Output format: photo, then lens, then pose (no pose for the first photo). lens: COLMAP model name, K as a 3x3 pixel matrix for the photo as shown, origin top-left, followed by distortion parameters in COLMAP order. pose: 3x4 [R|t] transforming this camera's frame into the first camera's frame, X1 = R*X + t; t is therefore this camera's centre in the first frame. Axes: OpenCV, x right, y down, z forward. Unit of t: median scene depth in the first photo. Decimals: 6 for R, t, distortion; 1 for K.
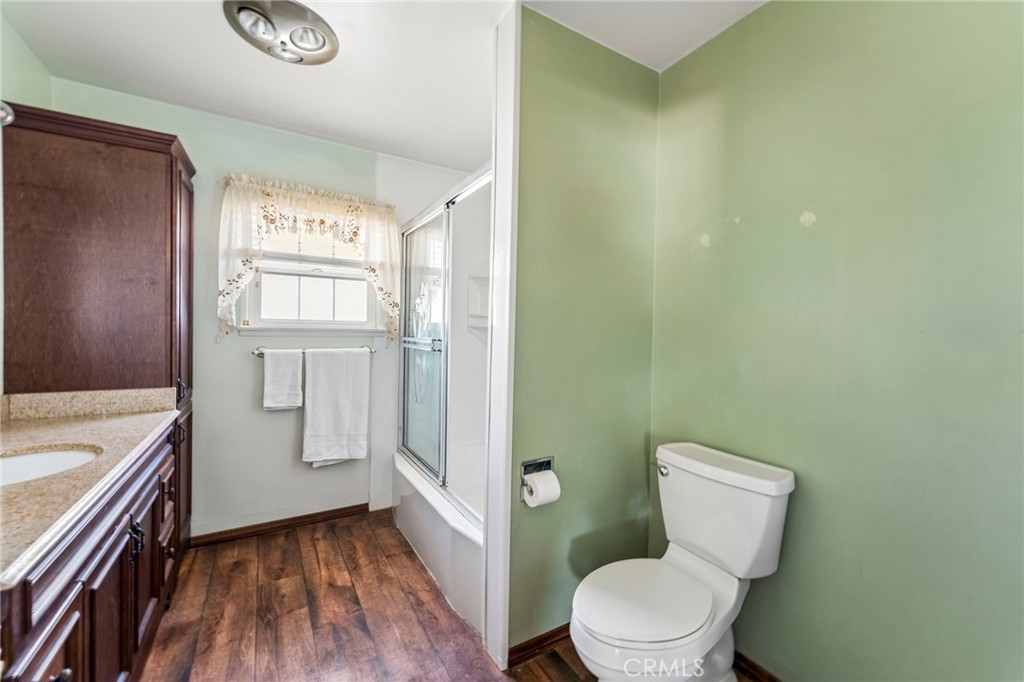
lens RADIAL K [[415.1, 0, 509.3], [0, 415.1, 335.0], [0, 0, 1]] dist [0.001309, -0.000950]
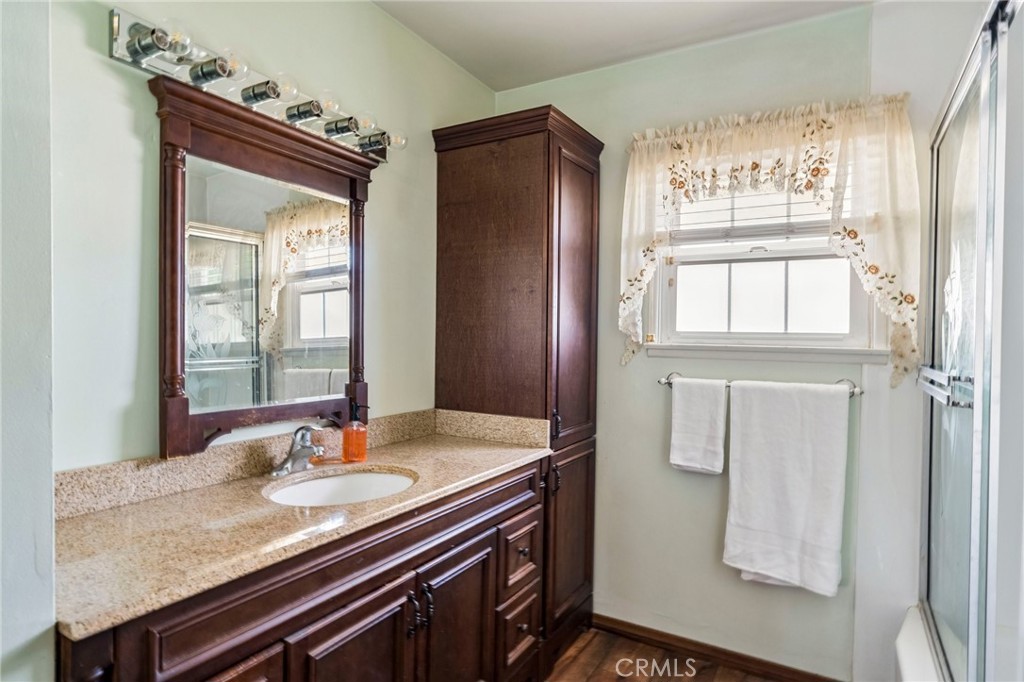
lens RADIAL K [[565.5, 0, 510.2], [0, 565.5, 339.7], [0, 0, 1]] dist [0.002599, -0.001363]
pose [[0.481760, -0.001848, -0.876301, 0.085729], [-0.017851, 0.999770, -0.011922, -0.010635], [0.876121, 0.021386, 0.481616, 0.318361]]
